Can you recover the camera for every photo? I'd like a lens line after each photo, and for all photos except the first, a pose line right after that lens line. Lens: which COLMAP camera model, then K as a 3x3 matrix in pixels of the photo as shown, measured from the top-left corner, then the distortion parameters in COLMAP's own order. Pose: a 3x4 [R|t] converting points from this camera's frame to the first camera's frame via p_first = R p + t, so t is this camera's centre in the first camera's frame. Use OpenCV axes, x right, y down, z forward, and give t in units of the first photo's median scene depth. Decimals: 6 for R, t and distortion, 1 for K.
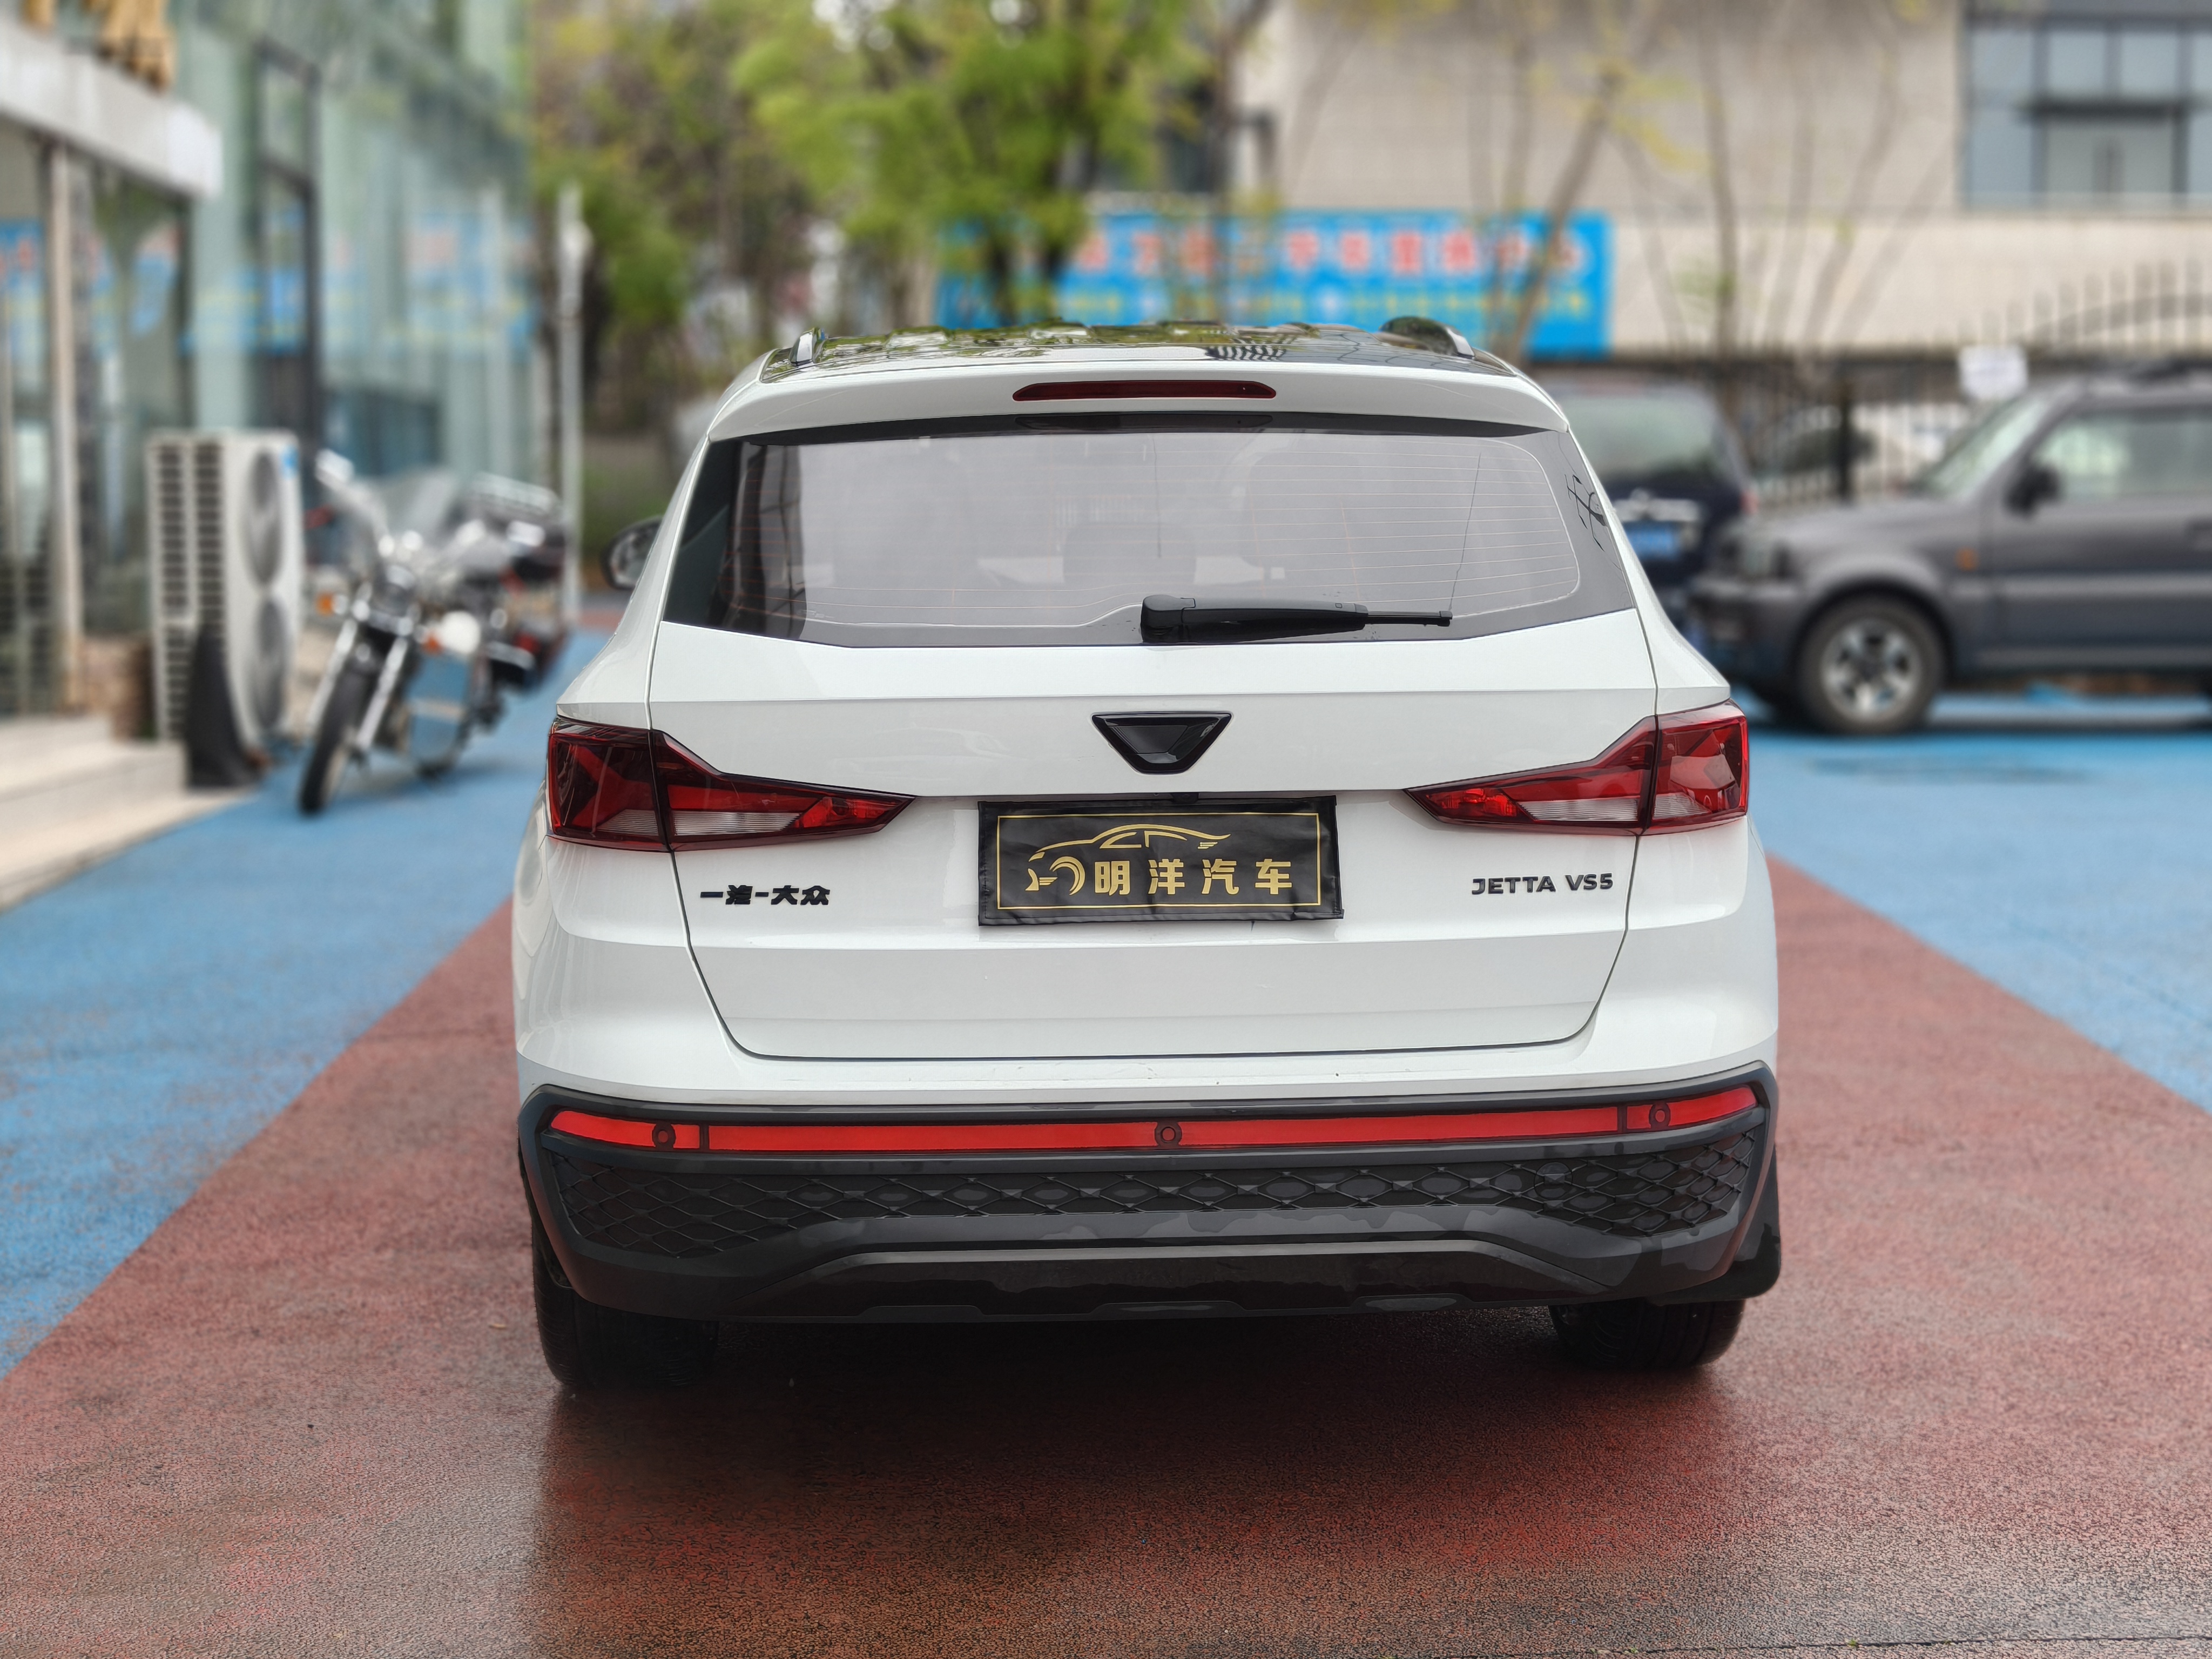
lens RADIAL K [[3156.6, 0, 1106.8], [0, 3156.6, 828.0], [0, 0, 1]] dist [0.098355, 0.000000]
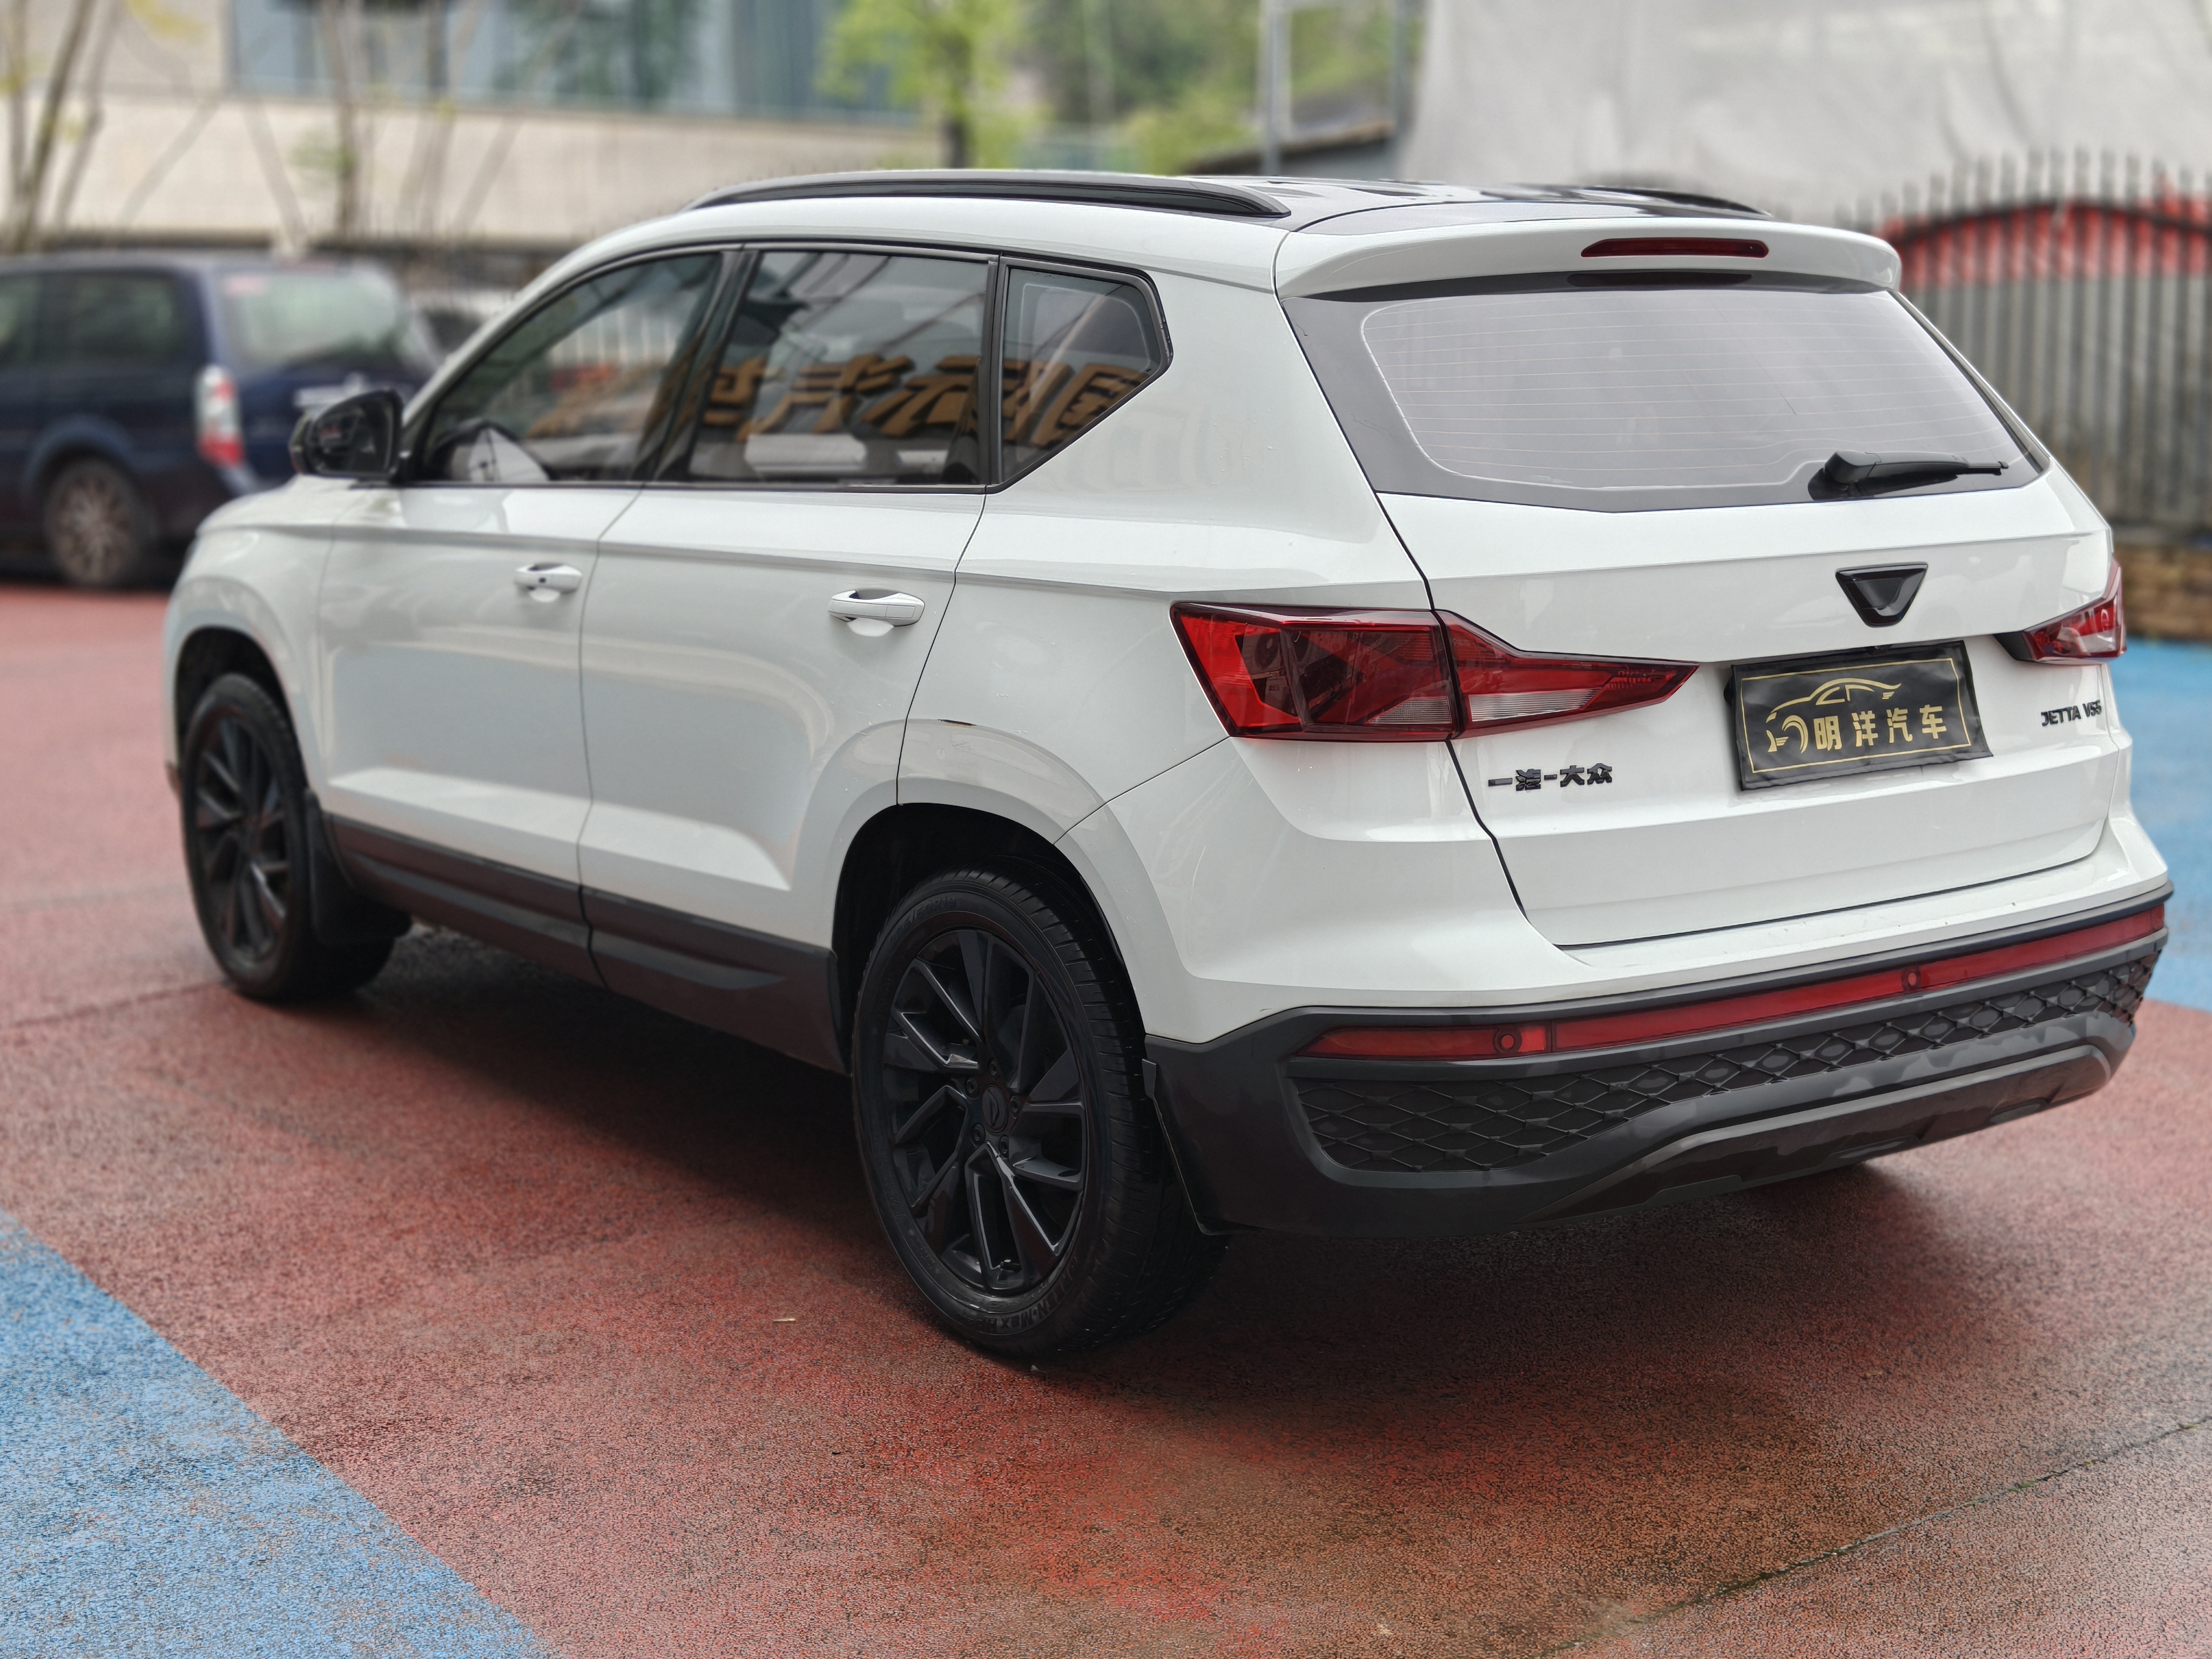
lens RADIAL K [[3156.6, 0, 1111.0], [0, 3156.6, 836.2], [0, 0, 1]] dist [0.098355, 0.000000]
pose [[0.820717, -0.086380, 0.564768, -0.759340], [0.066005, 0.996221, 0.056452, -0.023808], [-0.567510, -0.009053, 0.823317, 0.295444]]
